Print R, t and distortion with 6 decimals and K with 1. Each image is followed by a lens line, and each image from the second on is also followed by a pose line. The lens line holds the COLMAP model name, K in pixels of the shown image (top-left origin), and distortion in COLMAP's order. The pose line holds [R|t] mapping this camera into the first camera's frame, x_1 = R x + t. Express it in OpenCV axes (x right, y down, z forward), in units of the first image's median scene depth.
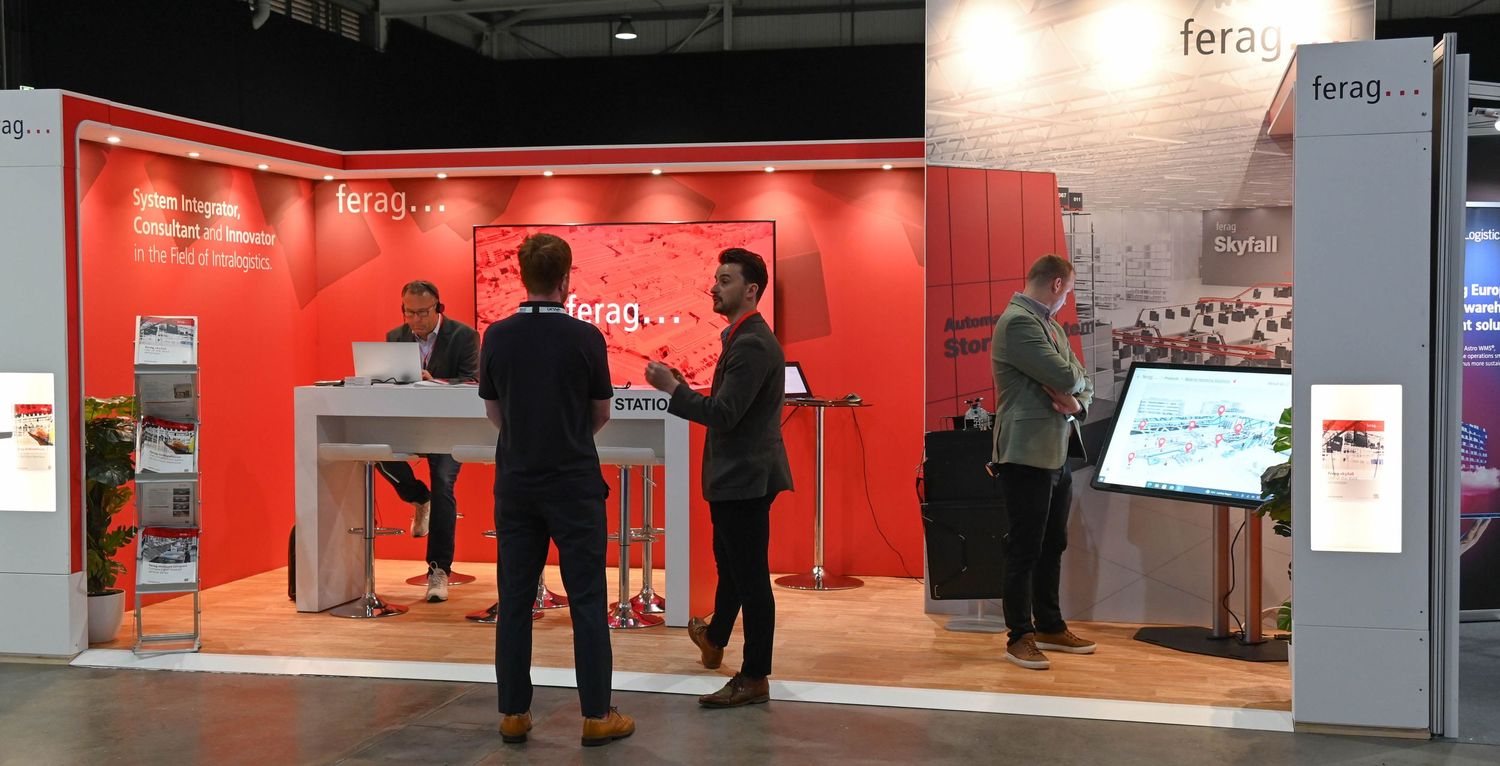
lens RADIAL K [[1723.8, 0, 750.0], [0, 1723.8, 382.3], [0, 0, 1]] dist [0.022926, 0.000000]
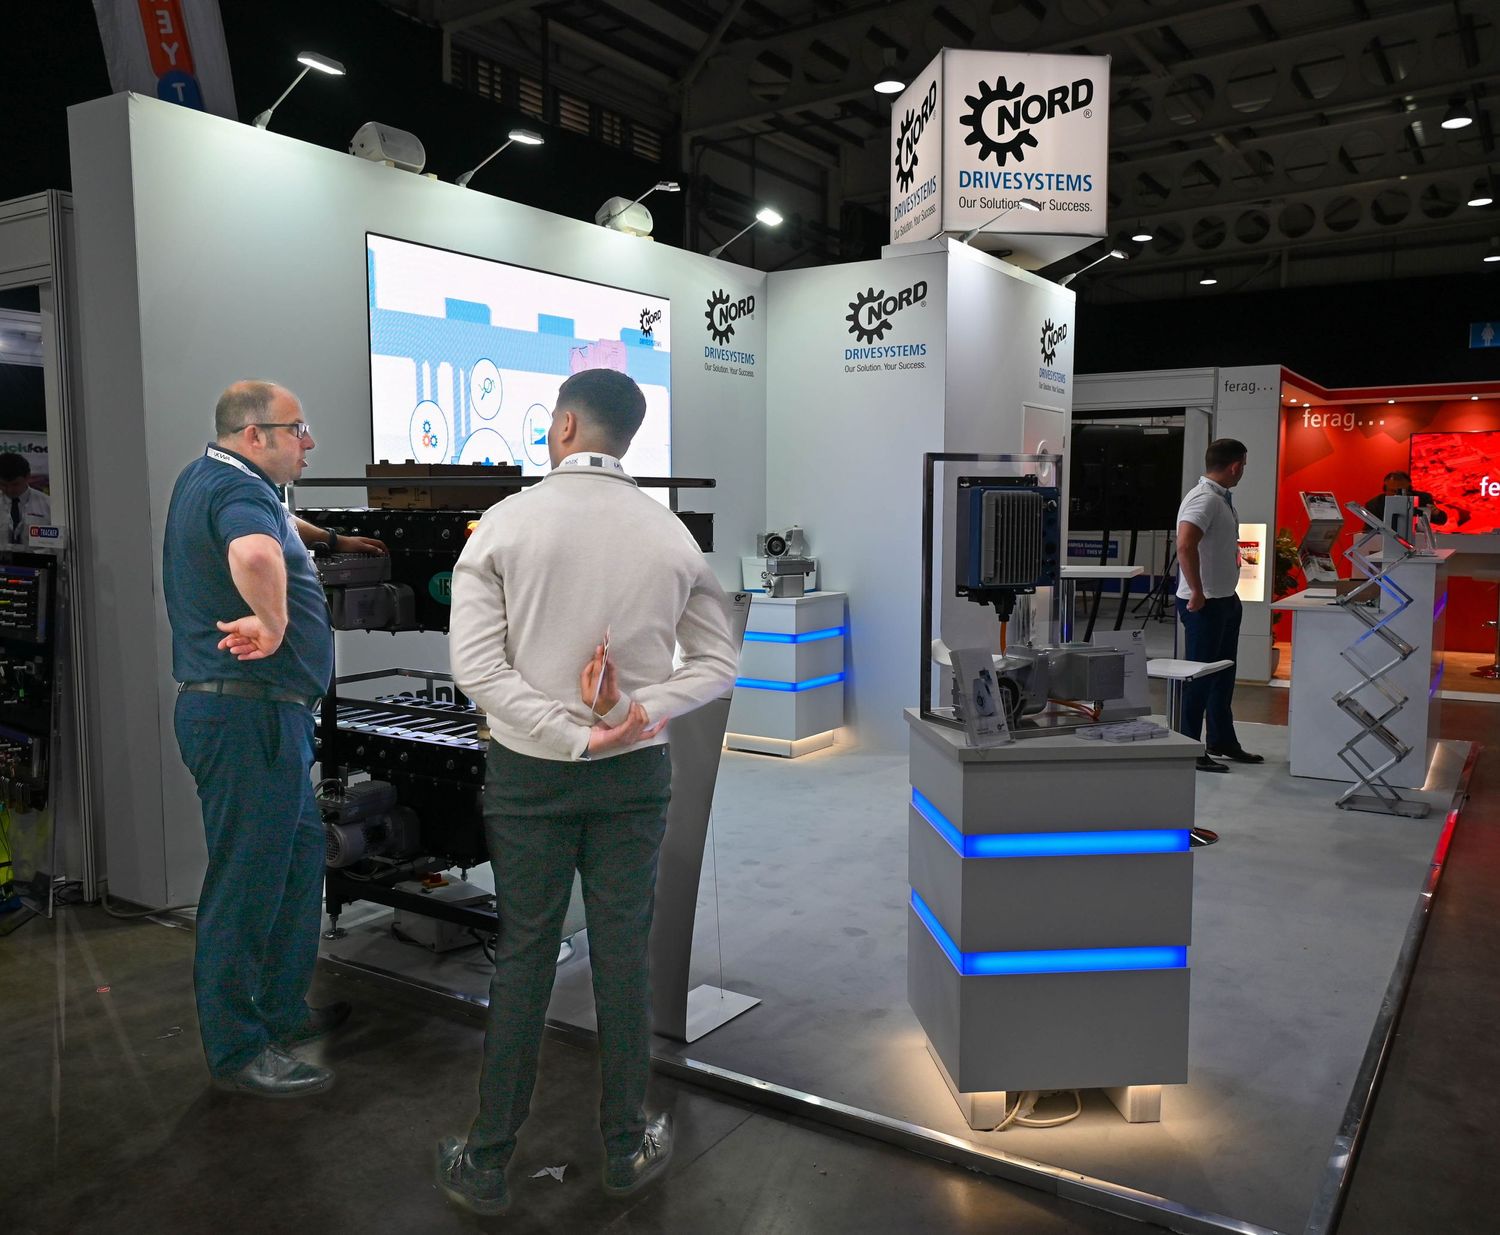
lens RADIAL K [[1239.8, 0, 749.7], [0, 1239.8, 616.2], [0, 0, 1]] dist [0.000794, 0.001221]
pose [[0.935565, 0.031223, -0.351772, -0.318652], [-0.009138, 0.997891, 0.064271, 0.008672], [0.353036, -0.056915, 0.933877, -0.281859]]
